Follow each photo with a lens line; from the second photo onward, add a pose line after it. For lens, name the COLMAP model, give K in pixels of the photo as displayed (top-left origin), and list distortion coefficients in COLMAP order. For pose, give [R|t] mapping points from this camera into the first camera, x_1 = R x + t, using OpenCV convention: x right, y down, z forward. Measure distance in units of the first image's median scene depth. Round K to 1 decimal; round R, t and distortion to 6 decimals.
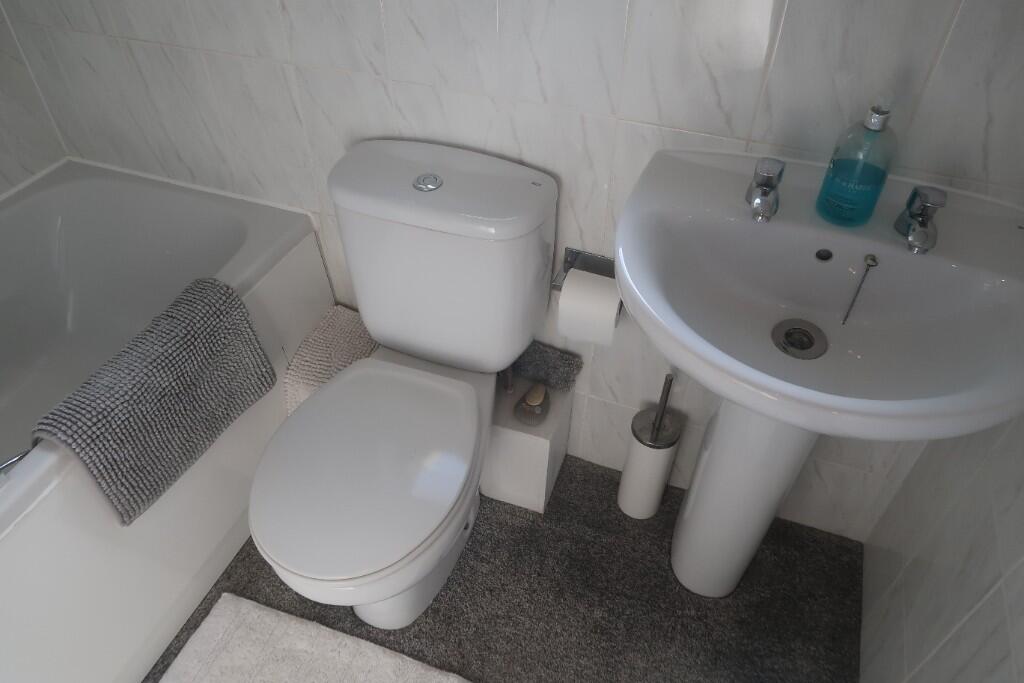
lens RADIAL K [[708.7, 0, 507.2], [0, 708.7, 338.7], [0, 0, 1]] dist [-0.020102, 0.010191]
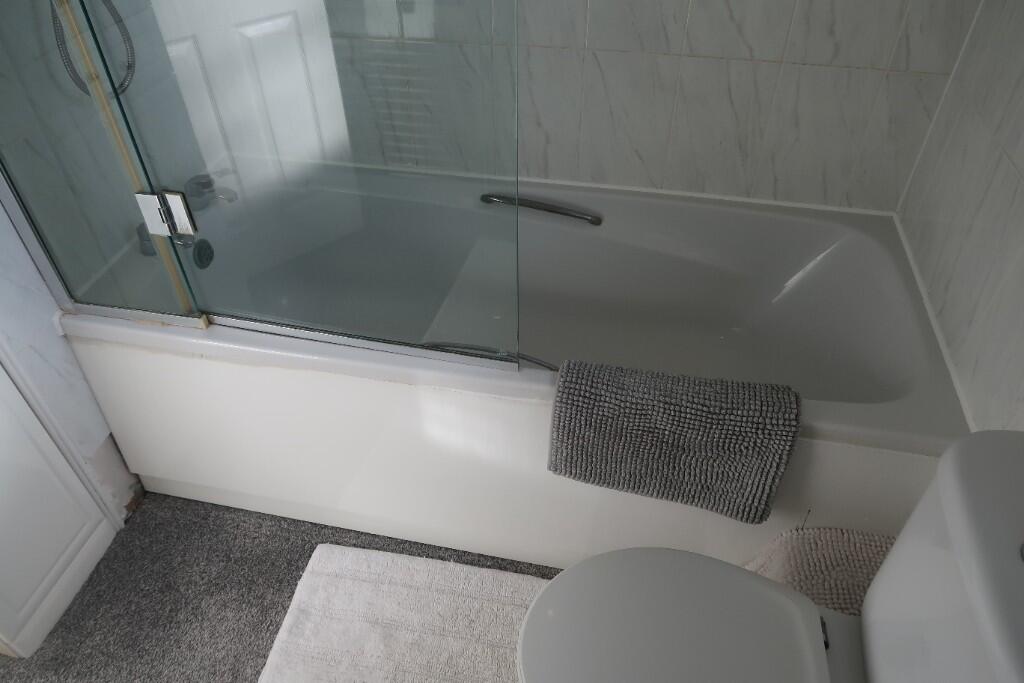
lens RADIAL K [[708.7, 0, 507.2], [0, 708.7, 338.7], [0, 0, 1]] dist [-0.020102, 0.010191]
pose [[0.164711, 0.661633, -0.731513, 0.114066], [-0.660988, 0.624514, 0.416025, -0.255217], [0.732097, 0.414998, 0.540196, 0.227316]]
